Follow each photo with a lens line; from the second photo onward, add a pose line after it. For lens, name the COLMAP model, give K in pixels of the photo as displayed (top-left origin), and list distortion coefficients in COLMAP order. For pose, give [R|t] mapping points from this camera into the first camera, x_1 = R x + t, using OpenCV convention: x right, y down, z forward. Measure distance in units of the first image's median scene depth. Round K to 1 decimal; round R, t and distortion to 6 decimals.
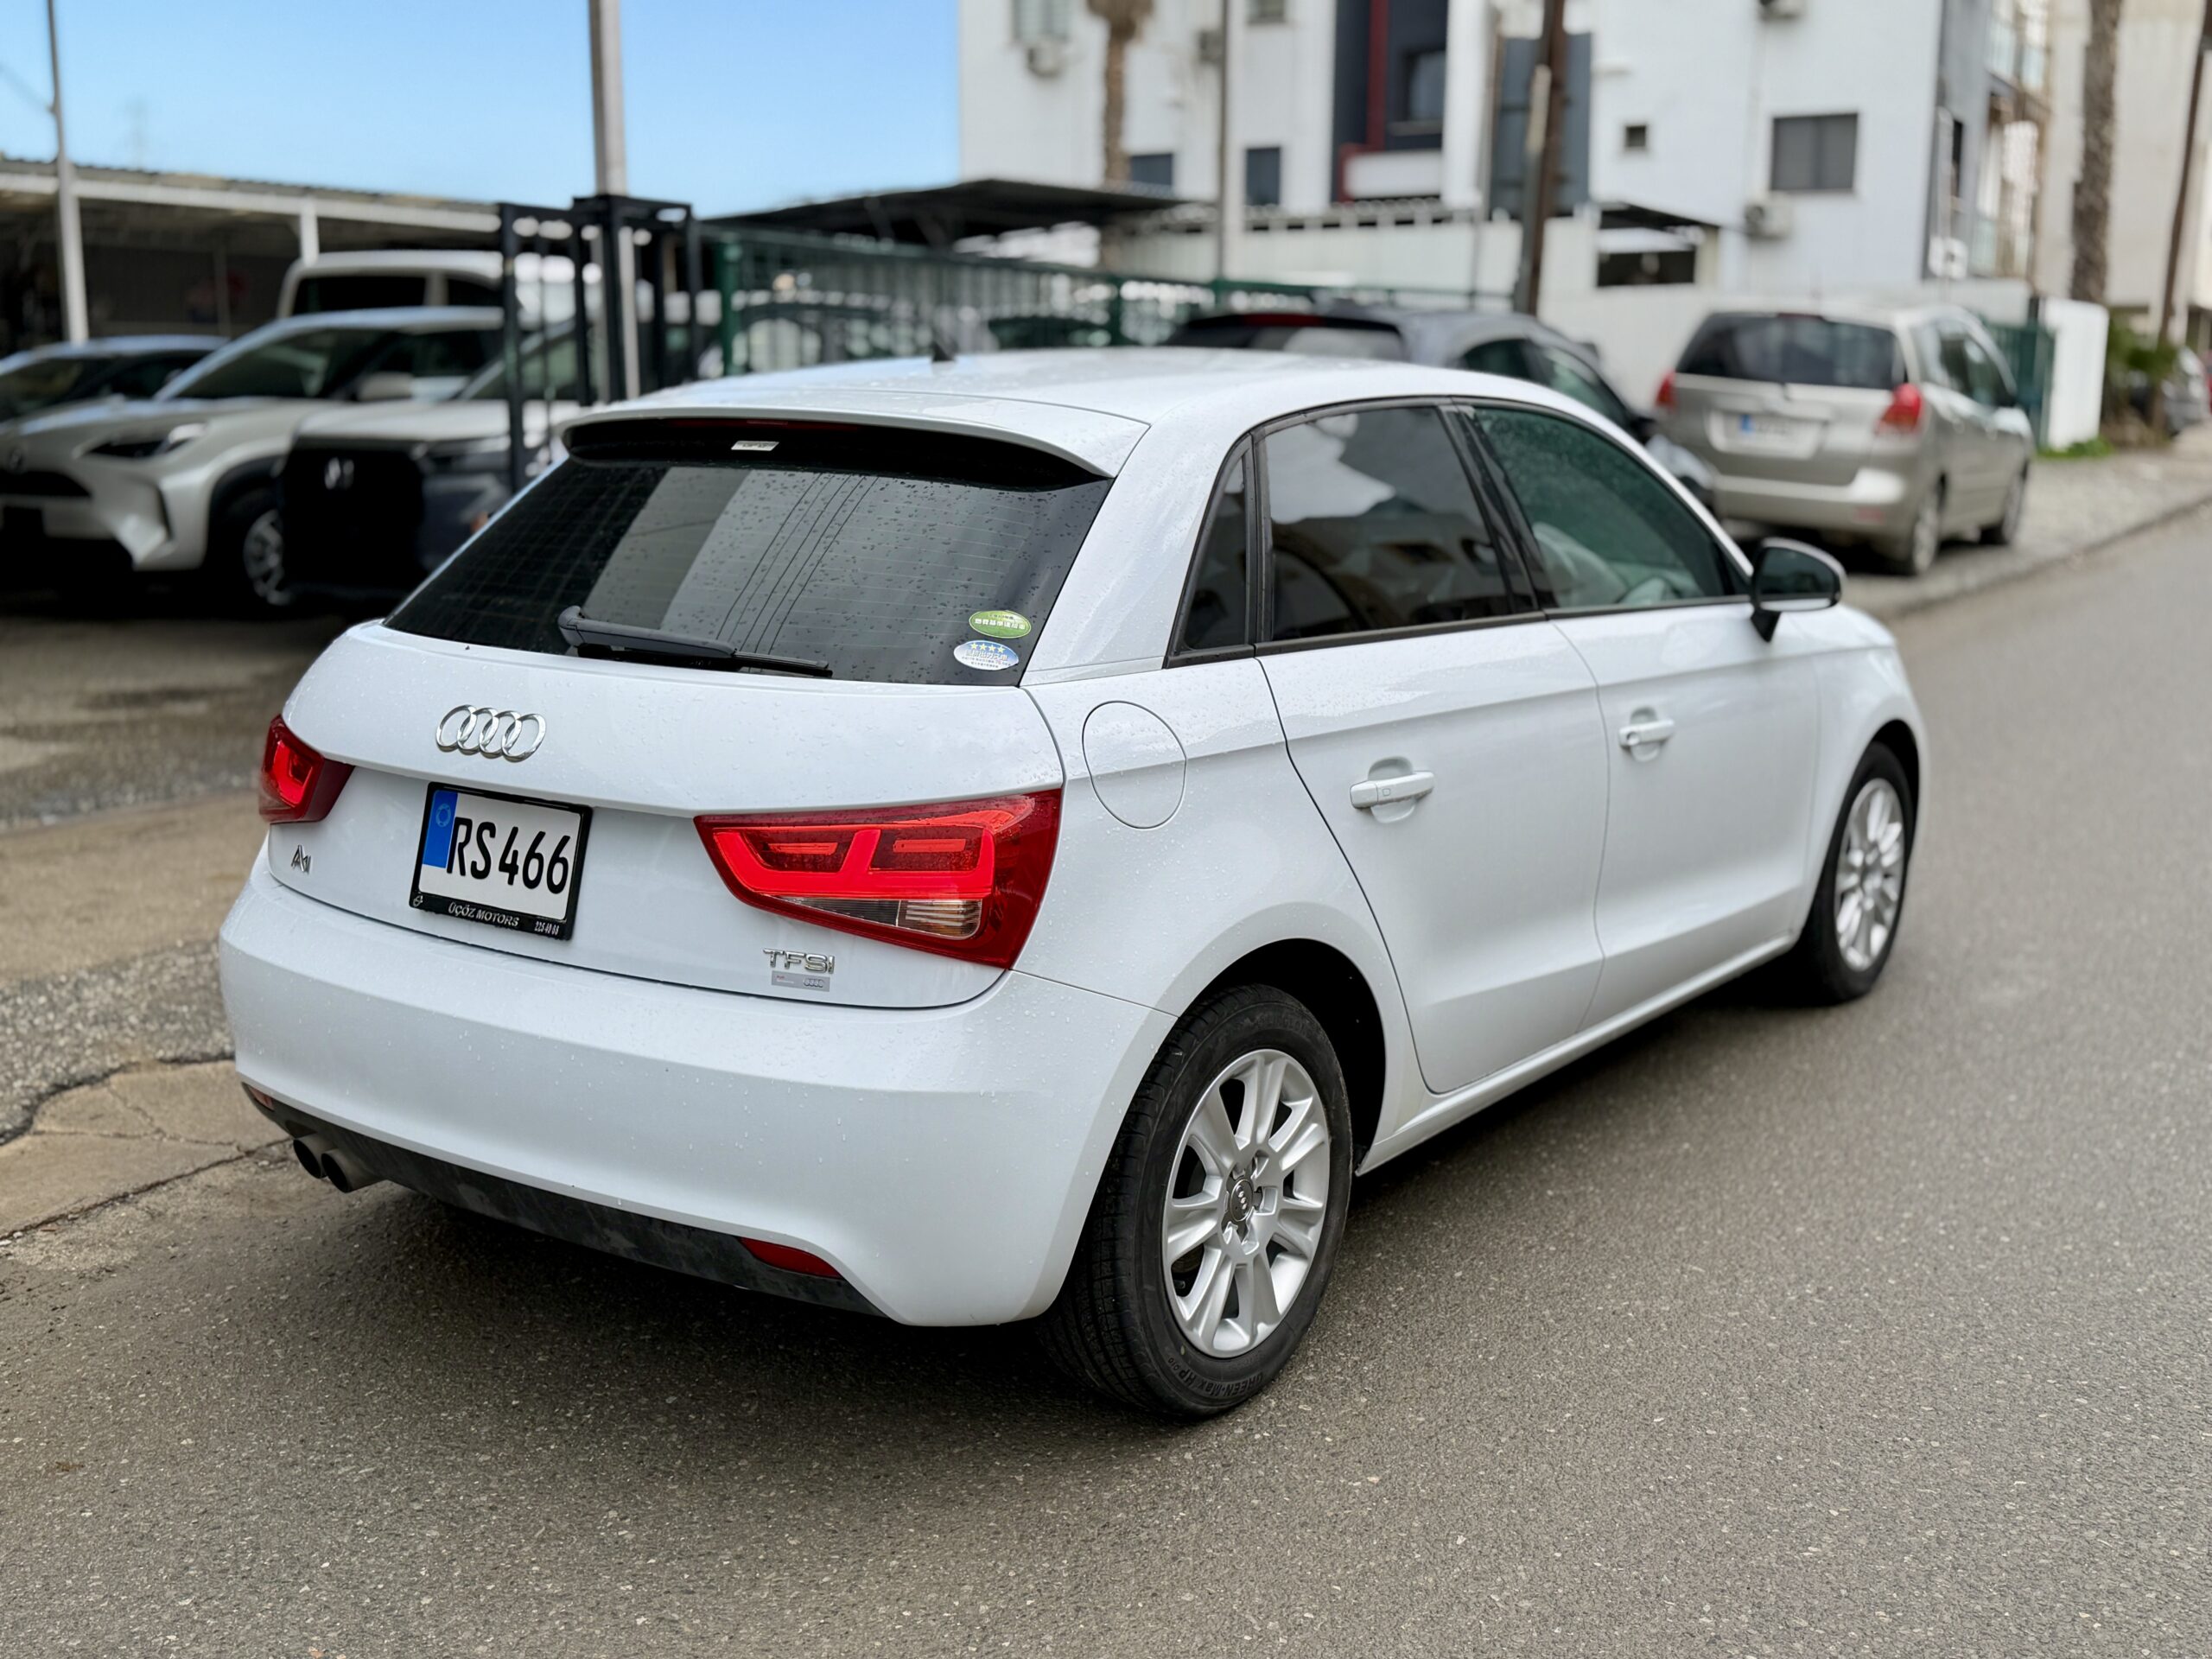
lens RADIAL K [[2288.8, 0, 1109.1], [0, 2288.8, 825.8], [0, 0, 1]] dist [0.029122, 0.000000]
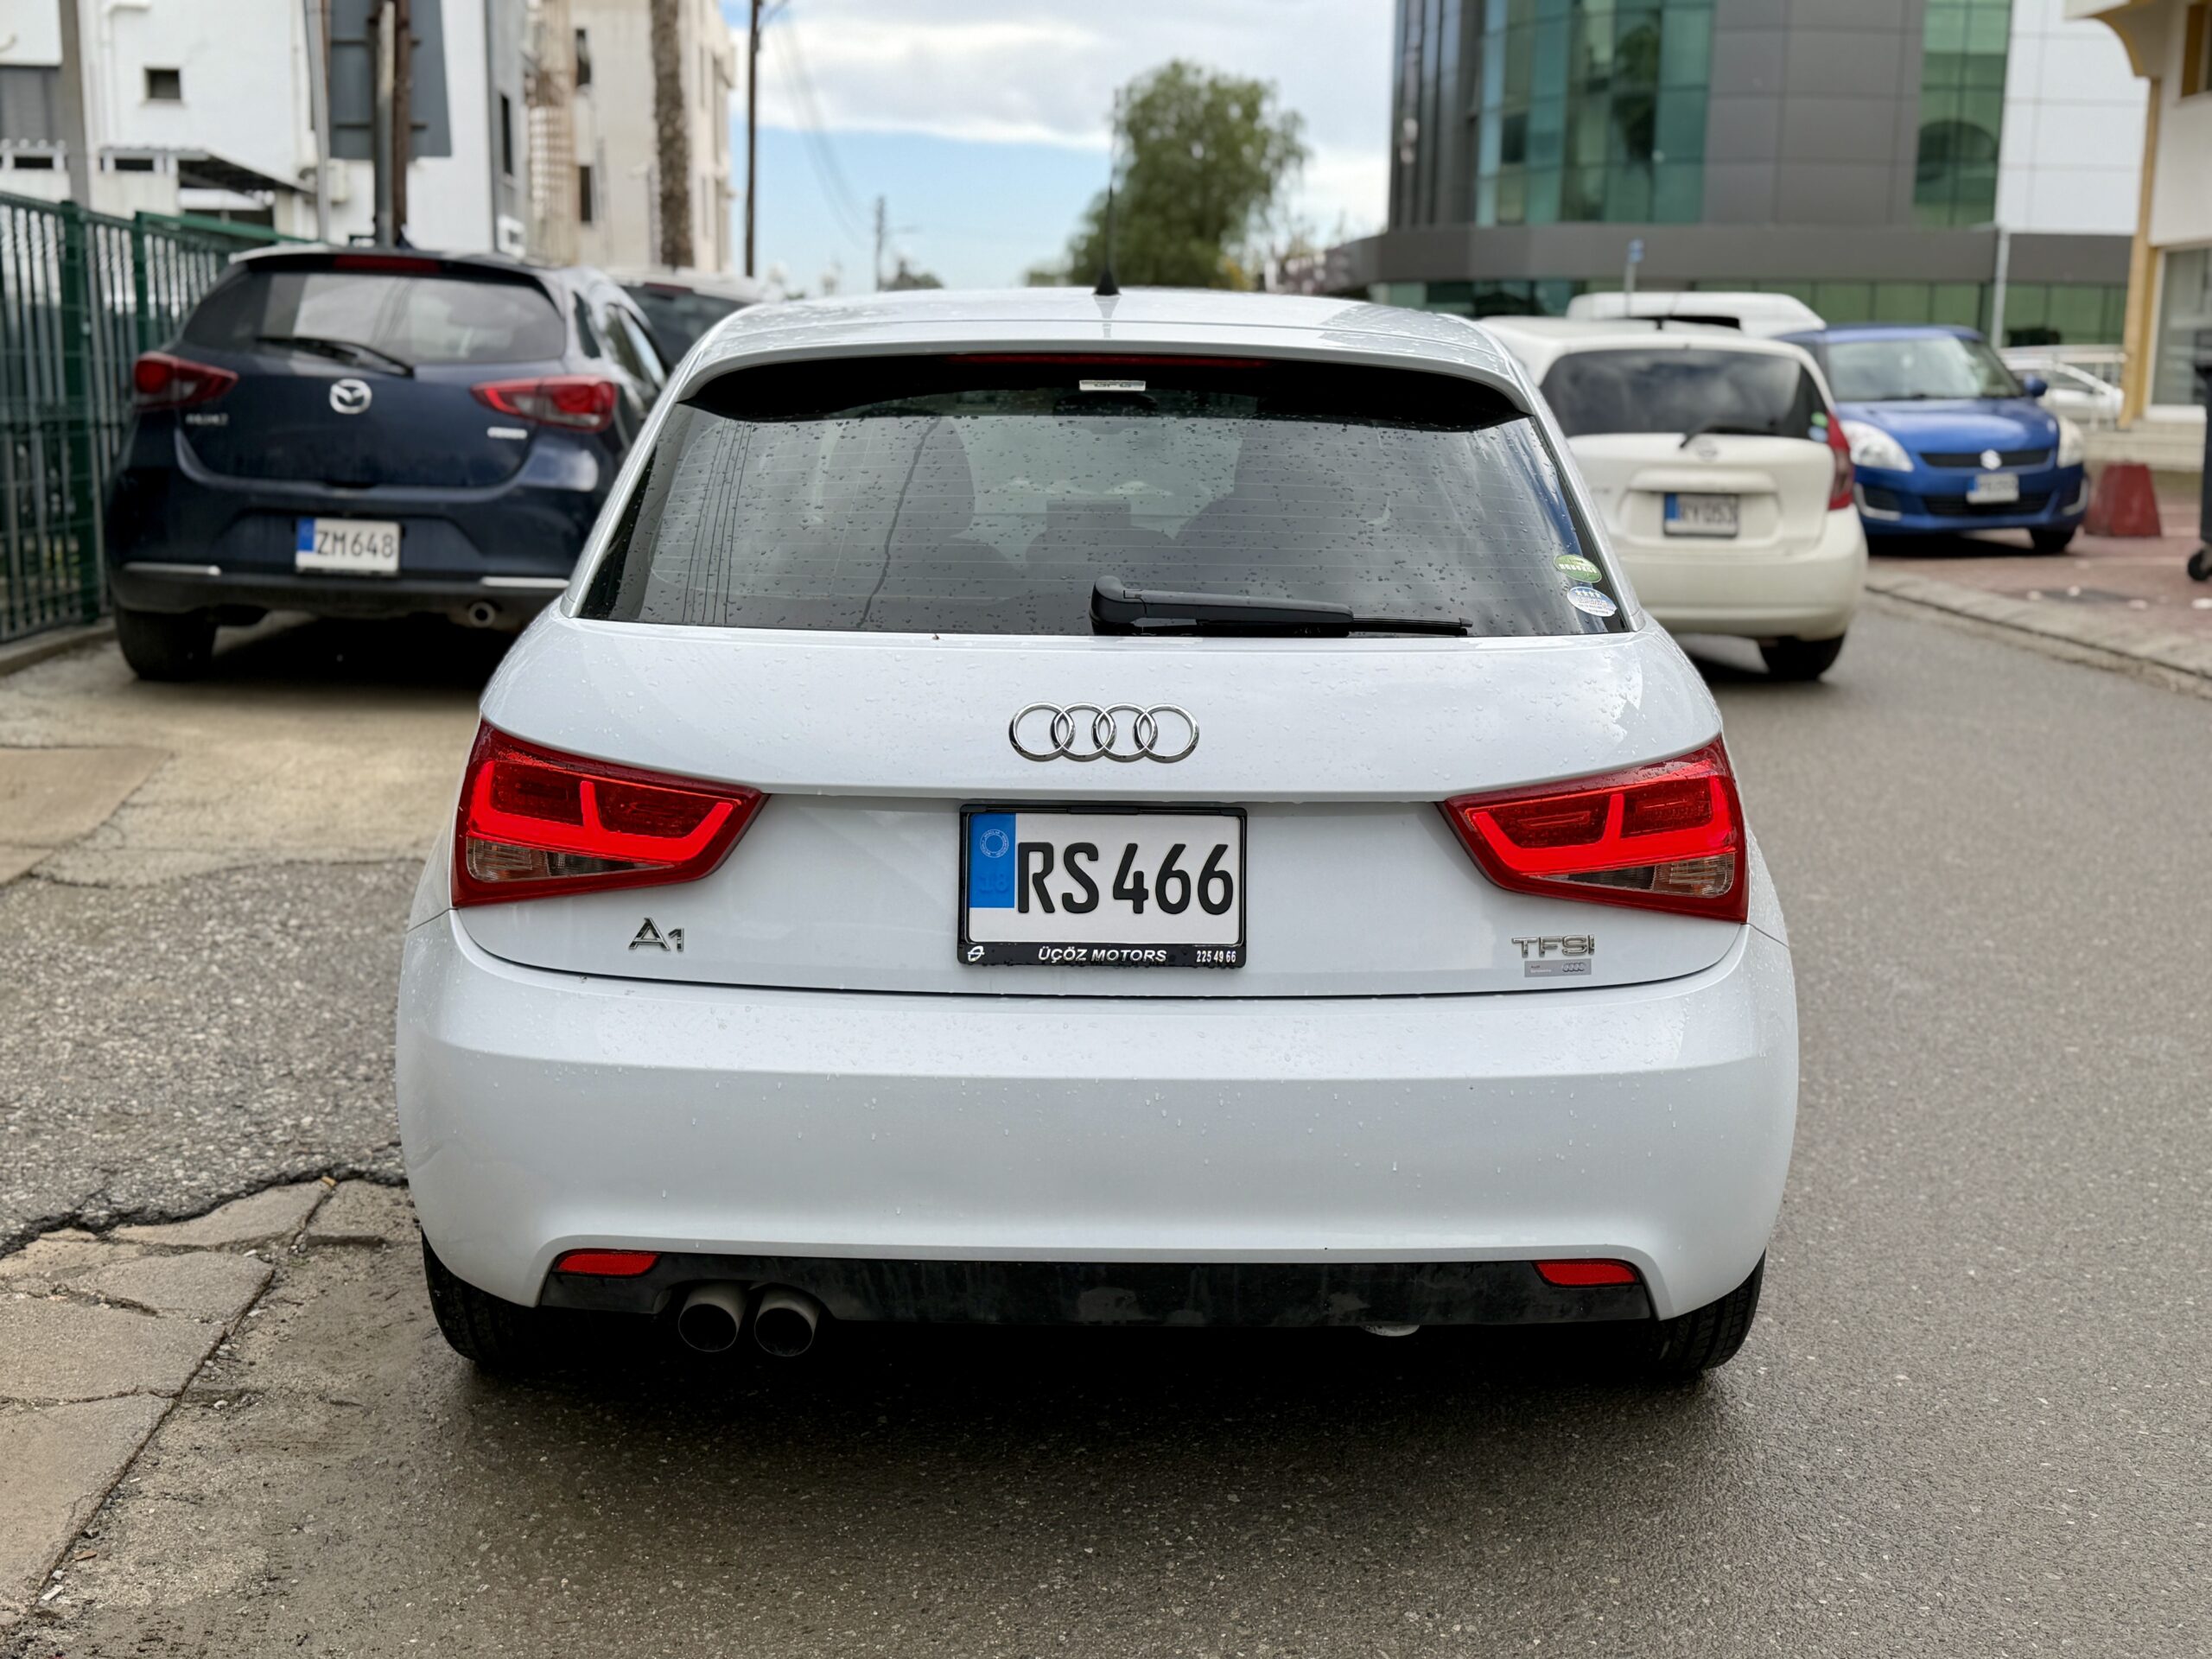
lens RADIAL K [[2384.6, 0, 1110.0], [0, 2384.6, 824.3], [0, 0, 1]] dist [0.086293, 0.000000]
pose [[0.810218, -0.103768, 0.576870, -0.755581], [0.105180, 0.993968, 0.031069, -0.033652], [-0.576614, 0.035502, 0.816245, 0.303644]]
